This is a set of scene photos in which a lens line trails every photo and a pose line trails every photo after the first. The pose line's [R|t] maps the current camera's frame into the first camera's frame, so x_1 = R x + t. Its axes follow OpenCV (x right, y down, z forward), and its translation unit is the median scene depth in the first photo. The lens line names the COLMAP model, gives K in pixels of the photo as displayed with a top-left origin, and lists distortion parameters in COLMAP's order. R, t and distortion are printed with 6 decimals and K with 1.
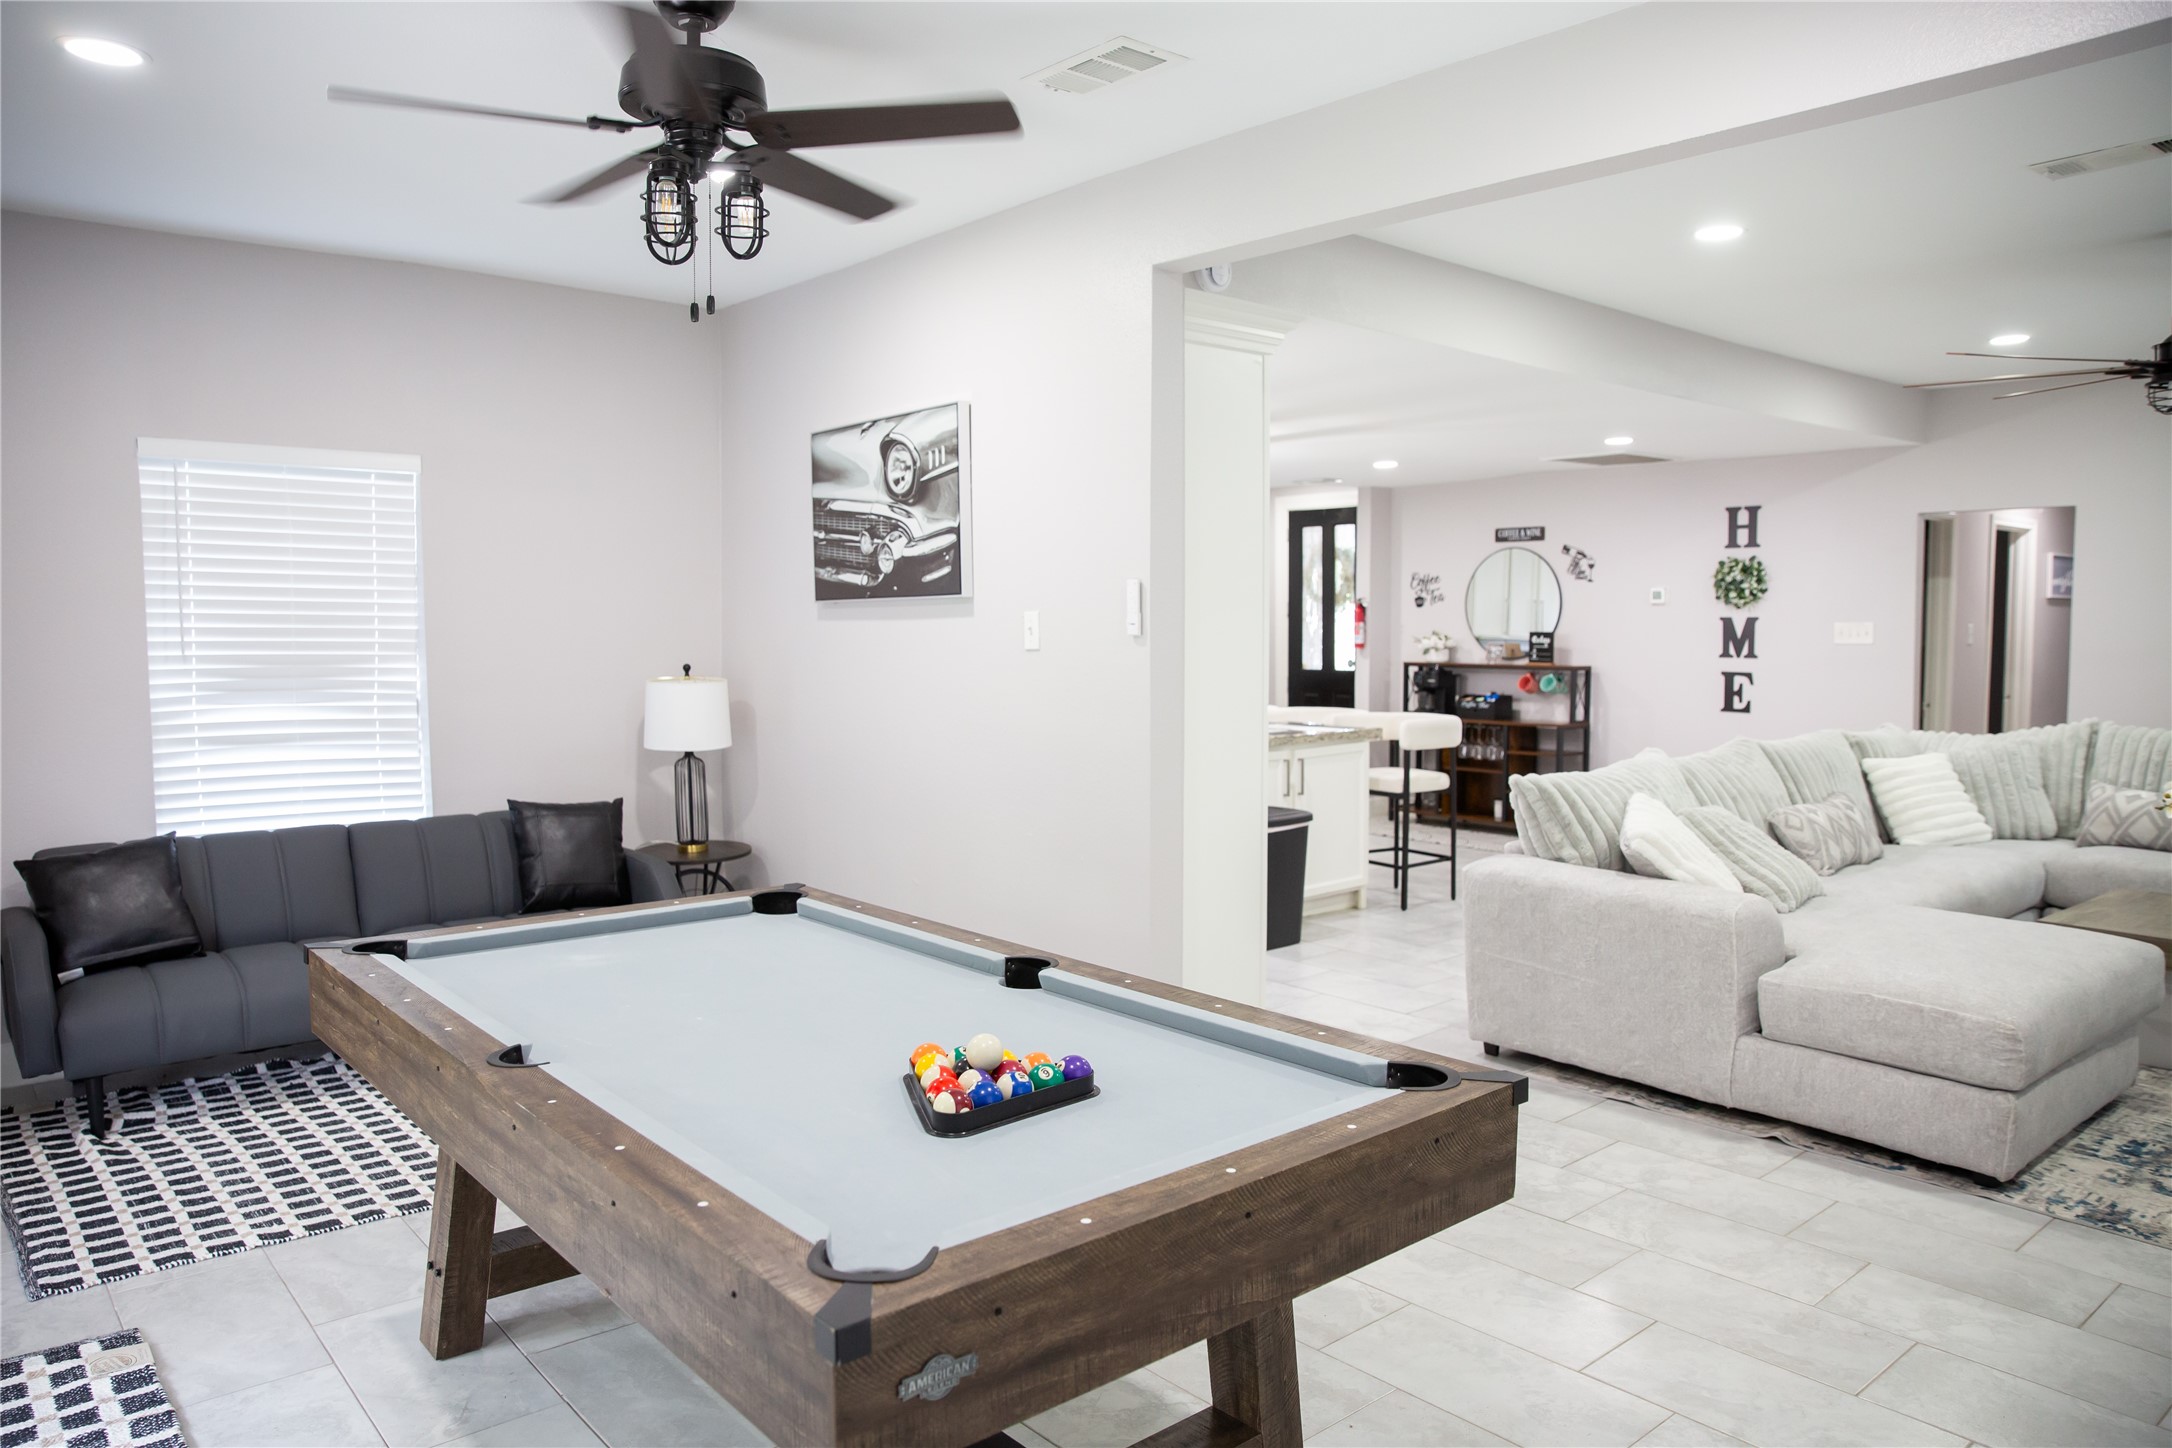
lens RADIAL K [[1481.0, 0, 1077.5], [0, 1481.0, 722.0], [0, 0, 1]] dist [-0.106004, 0.083881]
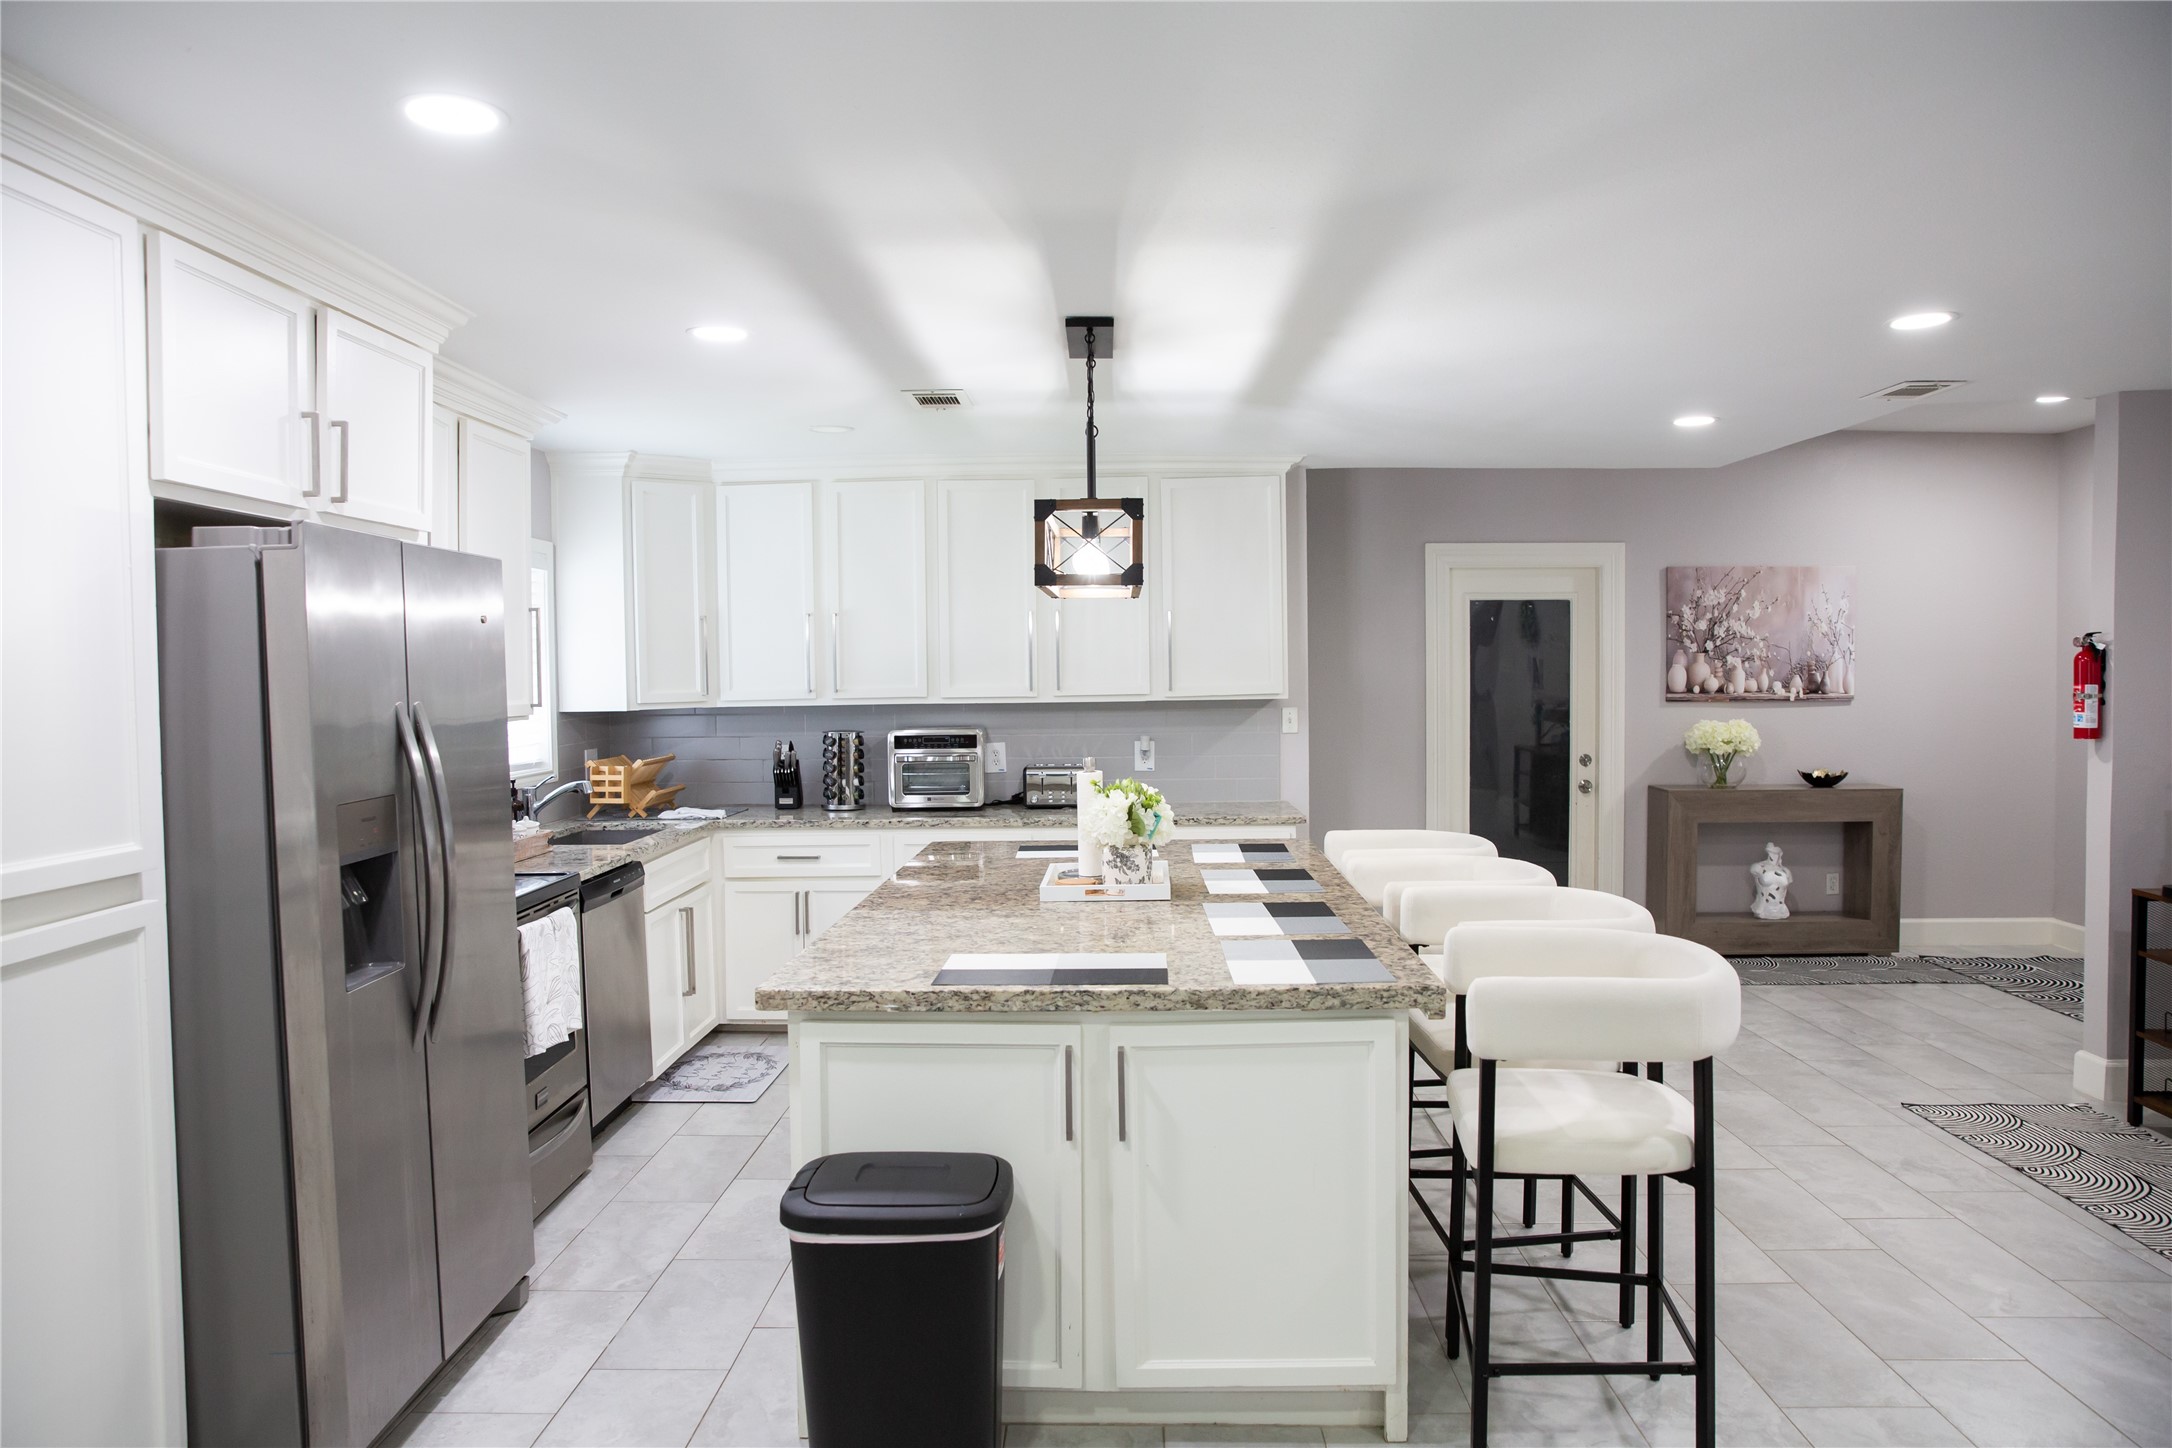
lens RADIAL K [[1481.0, 0, 1077.5], [0, 1481.0, 722.0], [0, 0, 1]] dist [-0.106004, 0.083881]
pose [[0.745489, 0.020466, -0.666203, 0.315018], [-0.040041, 0.999098, -0.014114, -0.044363], [0.665314, 0.037197, 0.745637, 0.539104]]
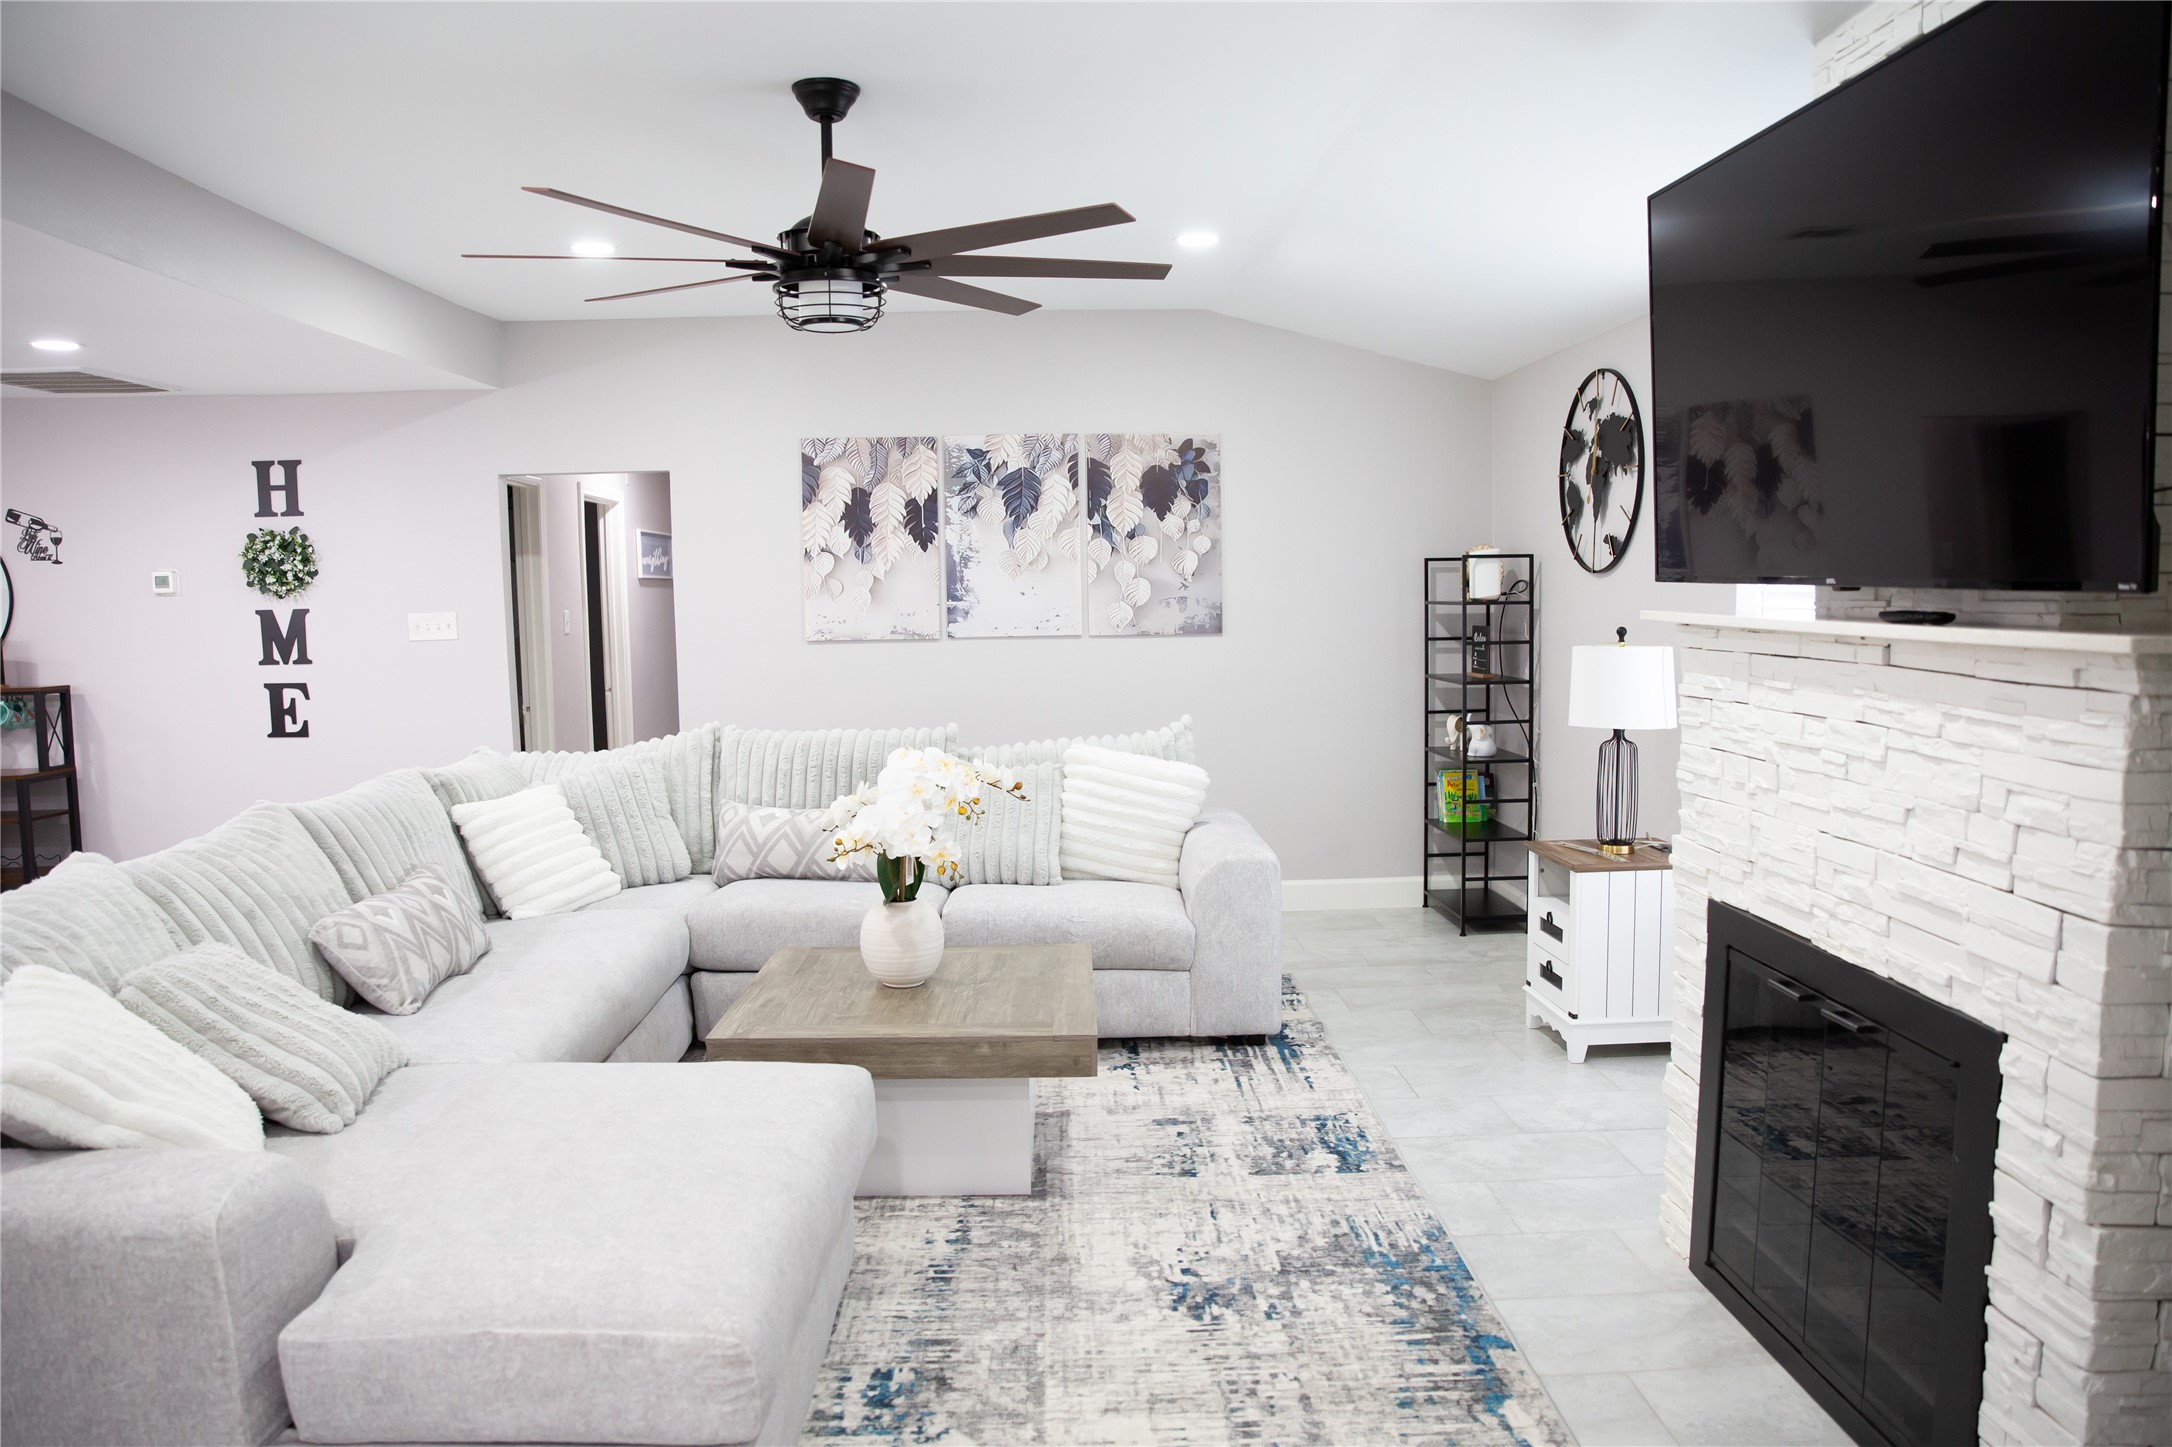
lens RADIAL K [[1481.0, 0, 1077.5], [0, 1481.0, 721.5], [0, 0, 1]] dist [-0.106004, 0.083881]
pose [[0.623787, -0.079037, 0.777588, 0.129805], [0.071018, 0.996490, 0.044316, -0.018953], [-0.778361, 0.027579, 0.627211, 0.221015]]
